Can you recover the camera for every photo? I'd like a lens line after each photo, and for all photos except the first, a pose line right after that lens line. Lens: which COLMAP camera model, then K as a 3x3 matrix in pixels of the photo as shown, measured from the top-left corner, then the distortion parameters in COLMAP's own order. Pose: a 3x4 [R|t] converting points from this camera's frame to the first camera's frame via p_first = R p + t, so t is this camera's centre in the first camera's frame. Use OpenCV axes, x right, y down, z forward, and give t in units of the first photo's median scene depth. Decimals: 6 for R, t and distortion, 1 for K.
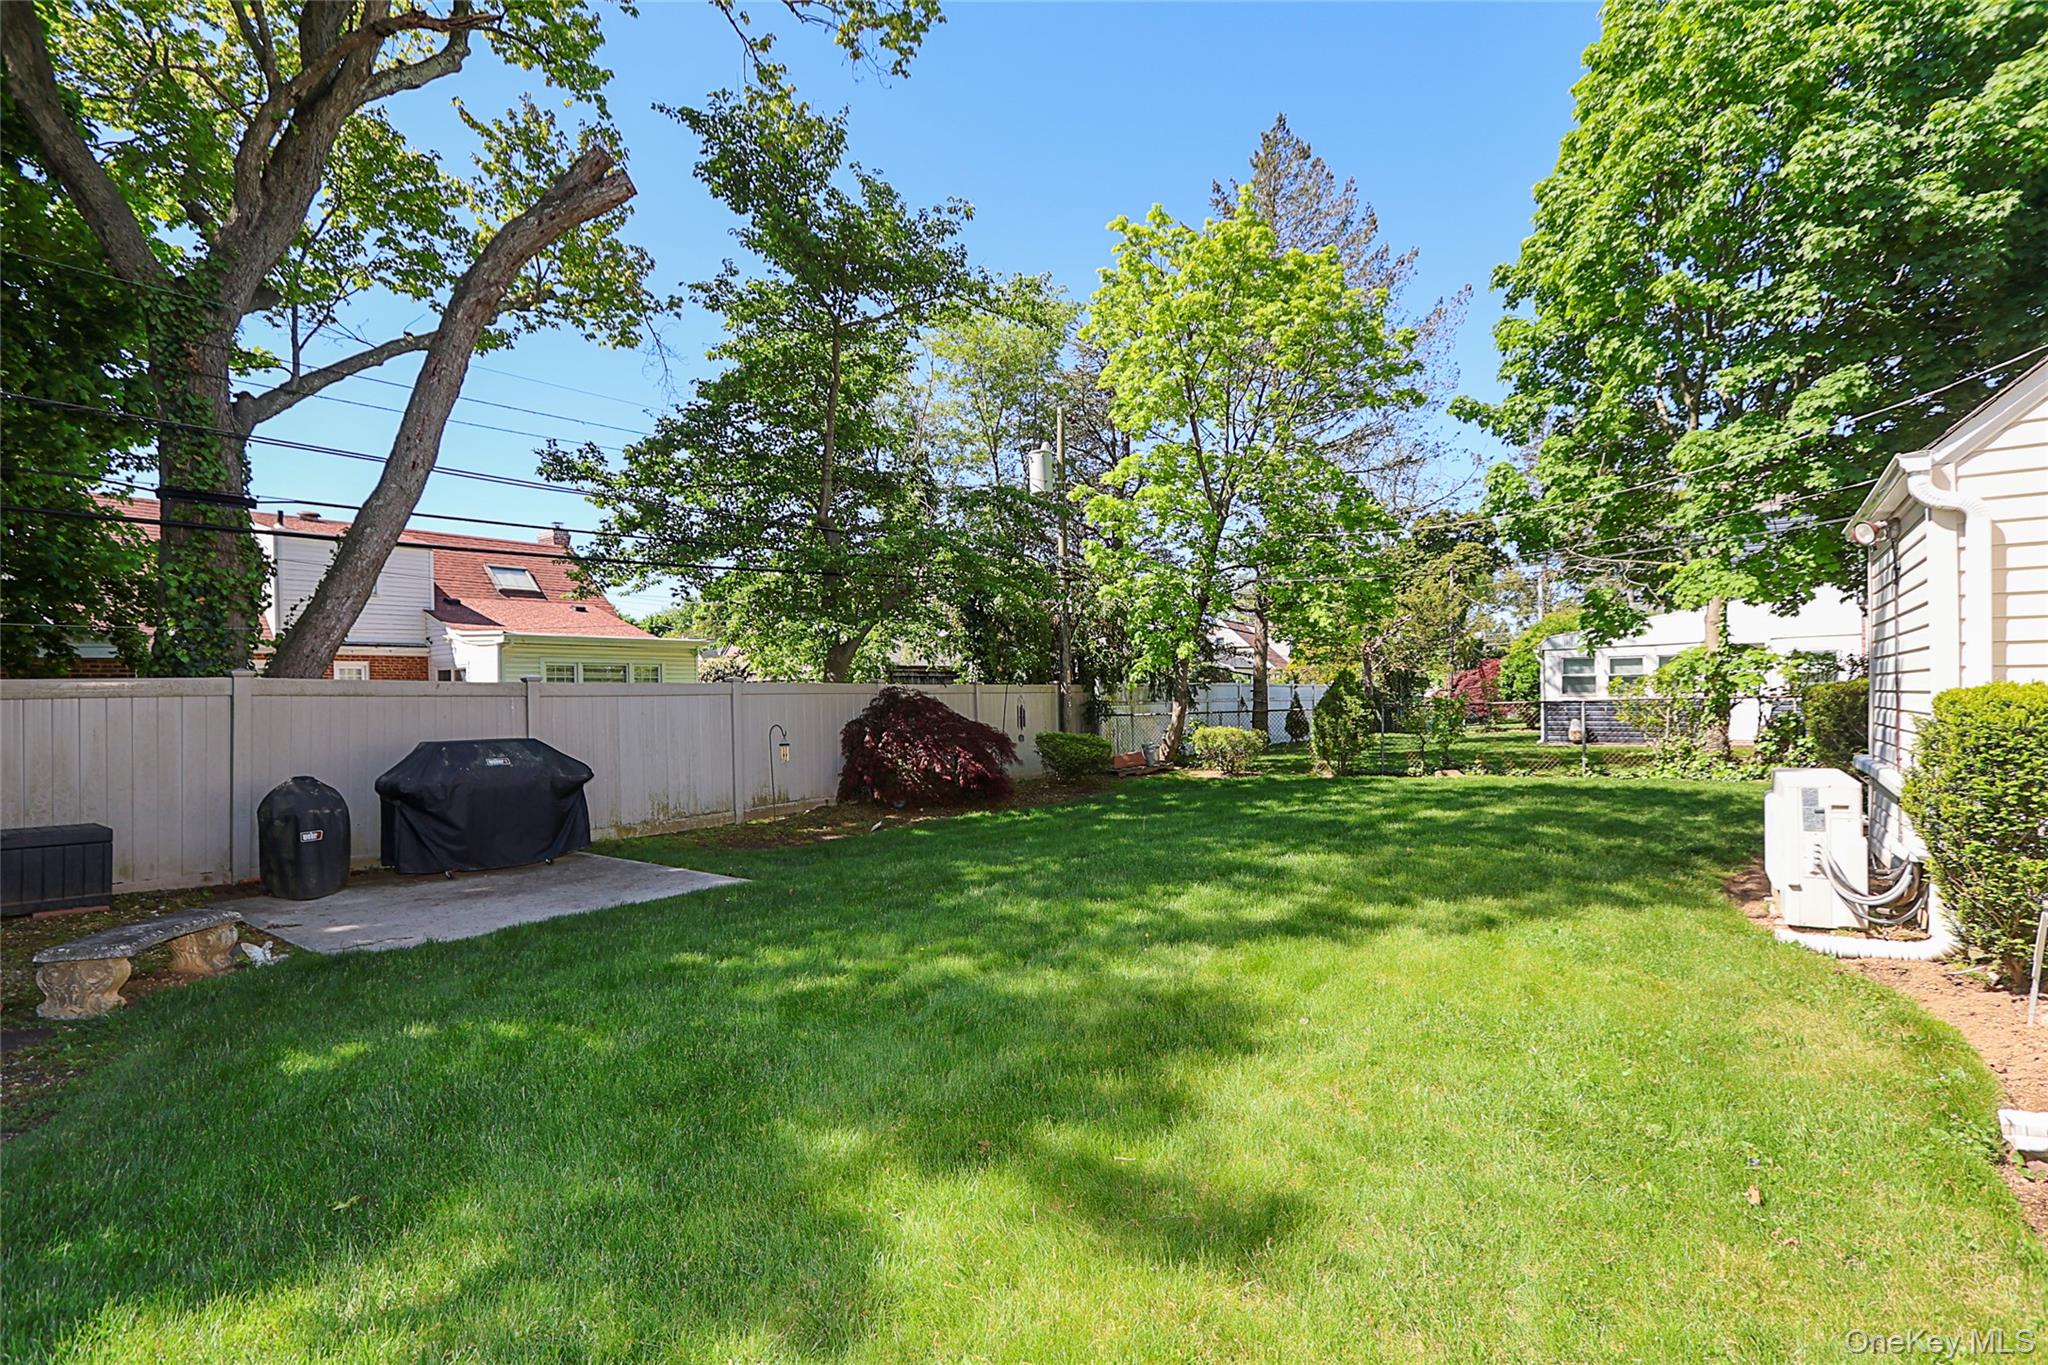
lens RADIAL K [[948.8, 0, 1032.3], [0, 948.8, 686.8], [0, 0, 1]] dist [-0.002332, -0.000048]
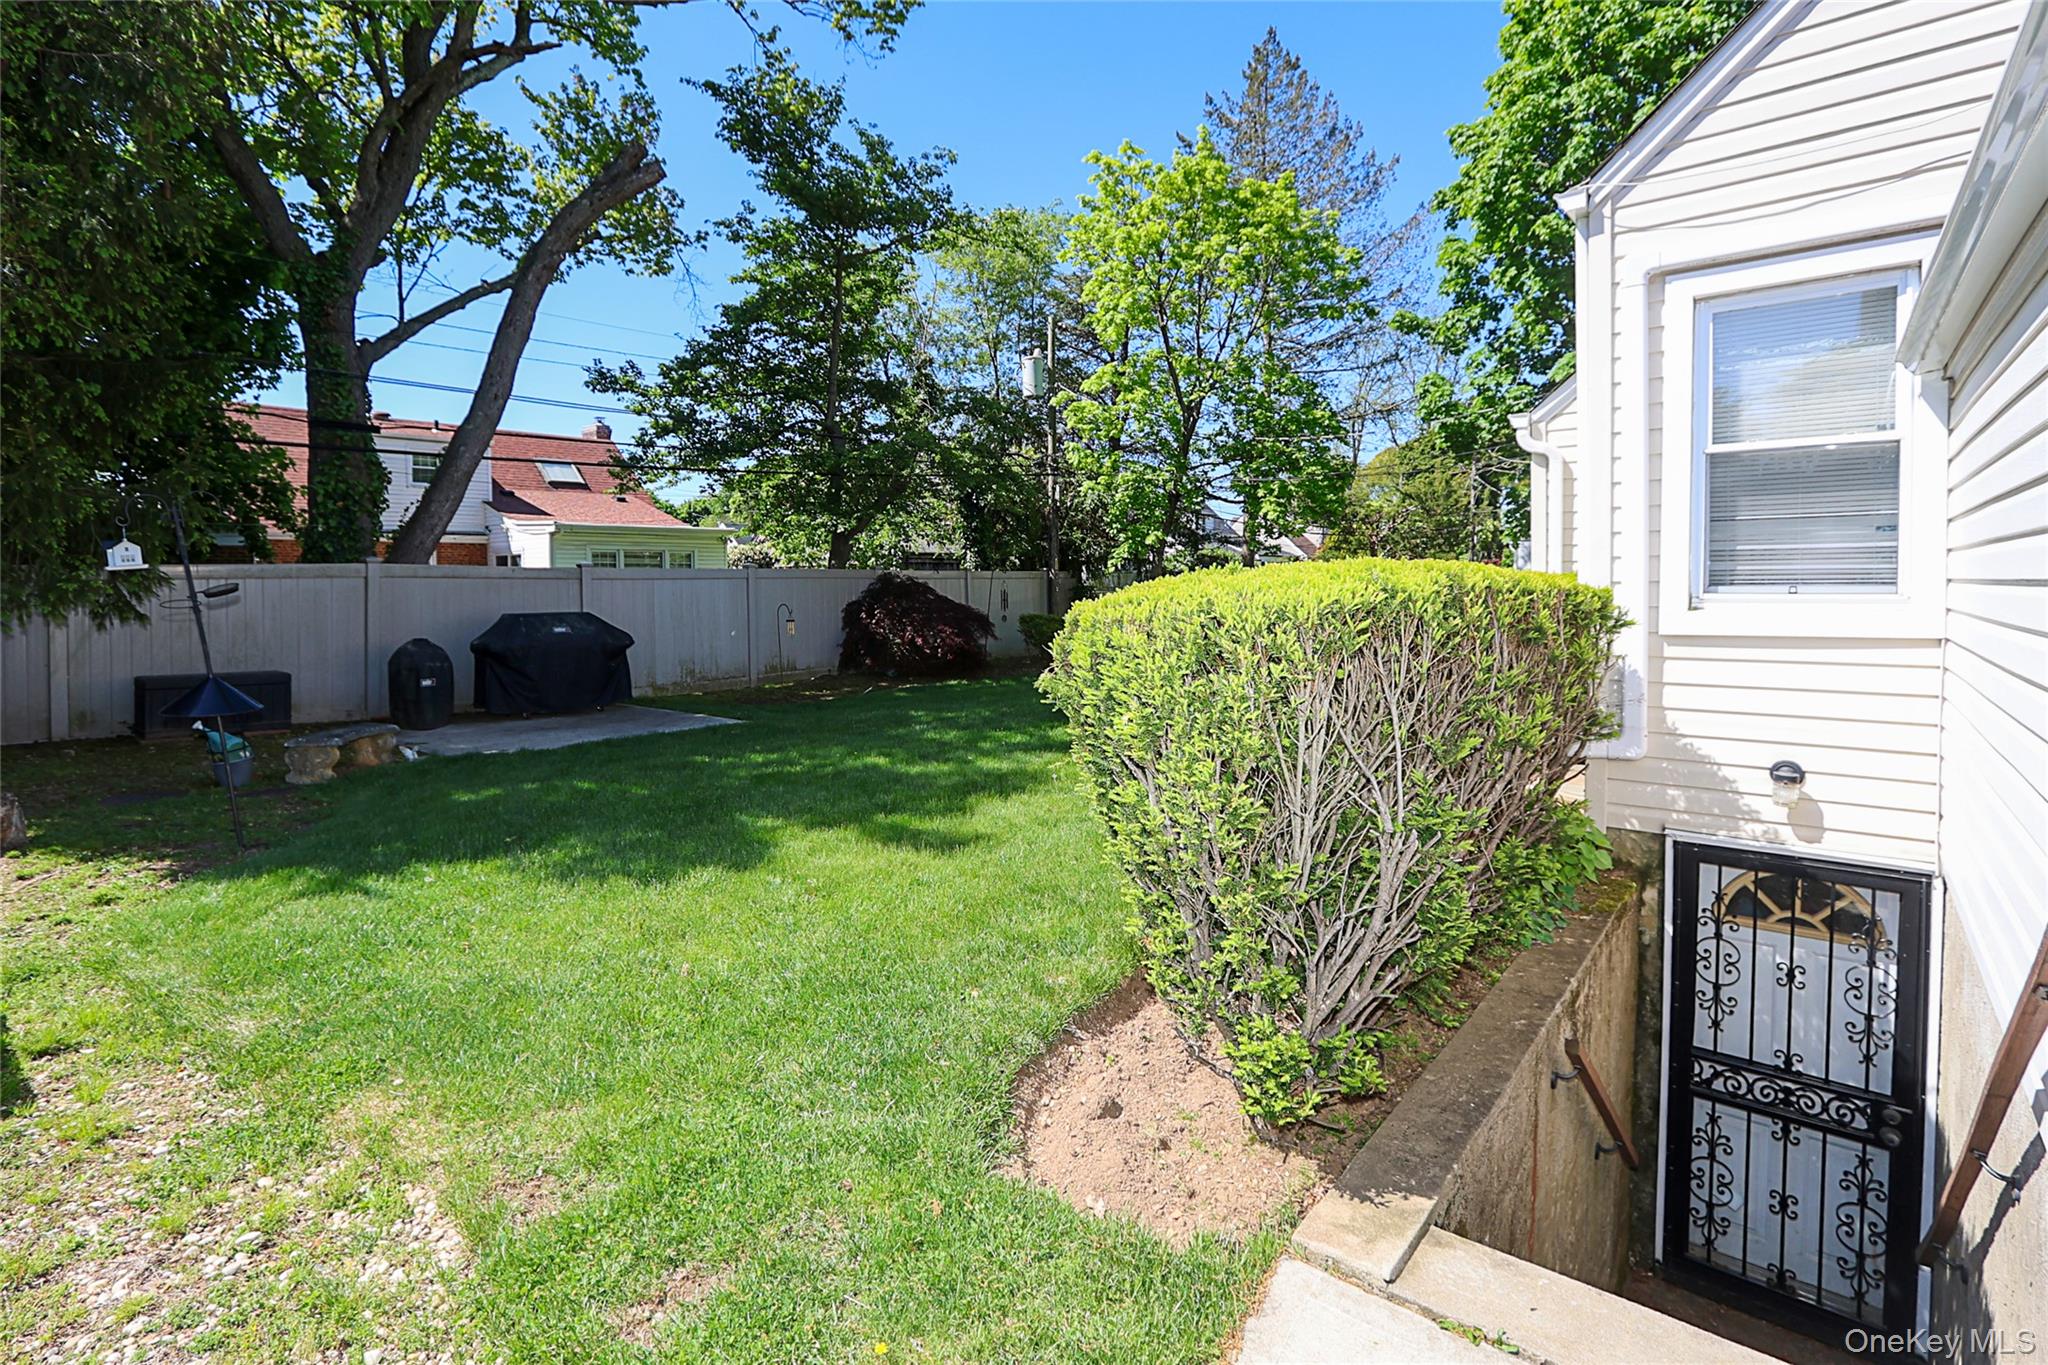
lens RADIAL K [[984.2, 0, 1027.2], [0, 984.2, 592.9], [0, 0, 1]] dist [-0.004420, -0.000346]
pose [[0.998647, 0.005064, -0.051753, 0.082997], [-0.004029, 0.999790, 0.020078, 0.000177], [0.051844, -0.019842, 0.998458, -0.181948]]
